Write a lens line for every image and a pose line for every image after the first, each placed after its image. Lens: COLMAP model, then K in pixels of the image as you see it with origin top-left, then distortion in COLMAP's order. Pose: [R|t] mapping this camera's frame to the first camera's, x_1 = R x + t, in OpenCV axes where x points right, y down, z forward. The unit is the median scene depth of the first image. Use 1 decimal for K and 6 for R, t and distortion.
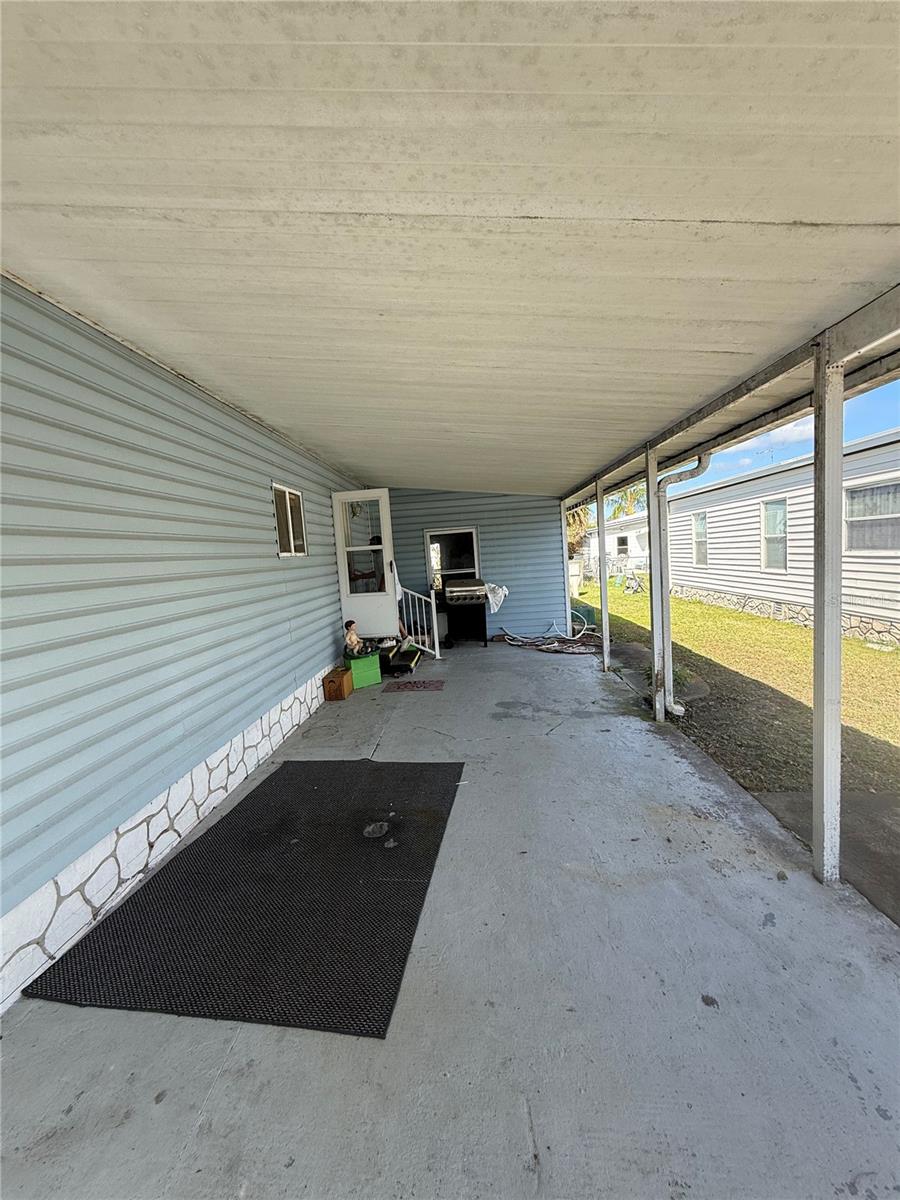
lens RADIAL K [[480.5, 0, 447.4], [0, 480.5, 596.3], [0, 0, 1]] dist [-0.003002, -0.000162]
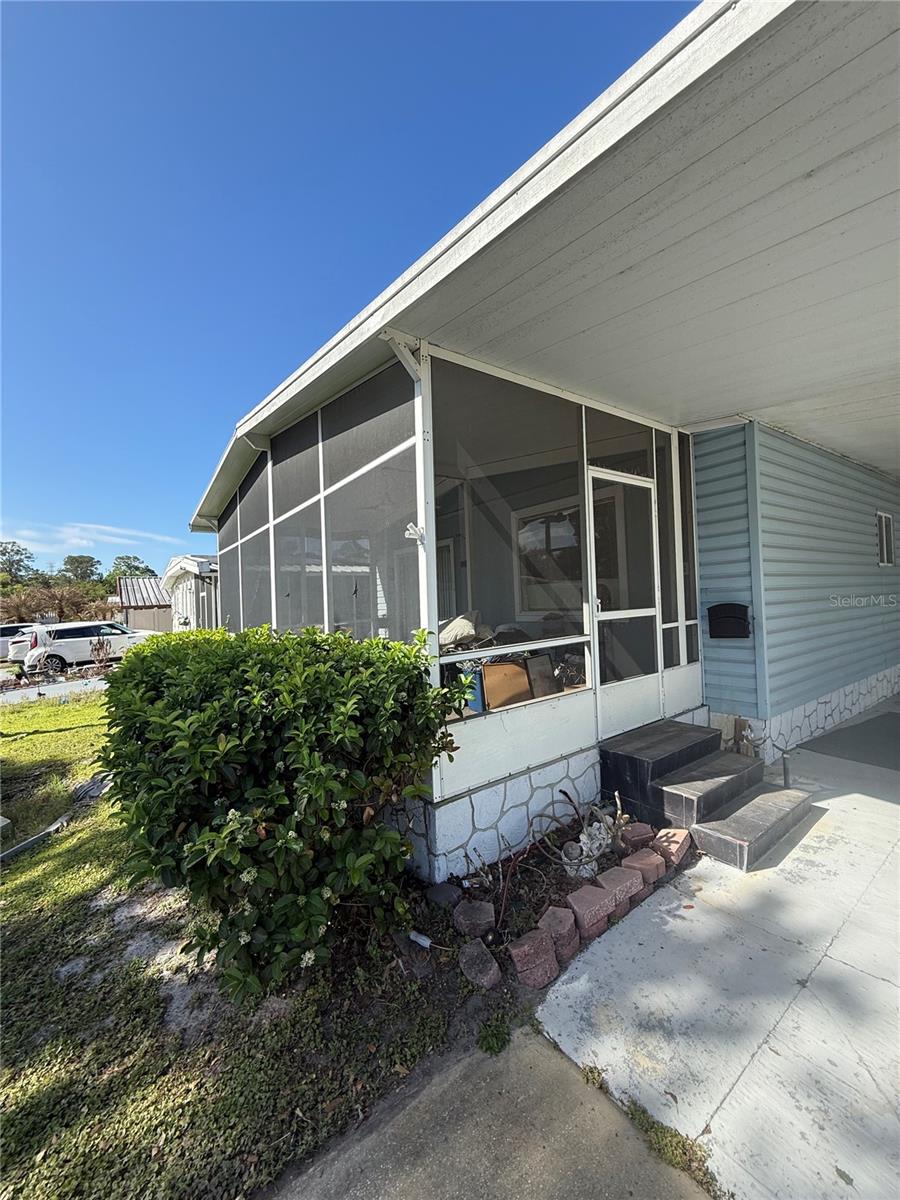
lens RADIAL K [[480.5, 0, 451.2], [0, 480.5, 594.4], [0, 0, 1]] dist [-0.003002, -0.000162]
pose [[0.637299, 0.033251, -0.769899, -0.057876], [-0.075354, 0.996970, -0.019318, 0.080690], [0.766924, 0.070326, 0.637873, -0.537018]]
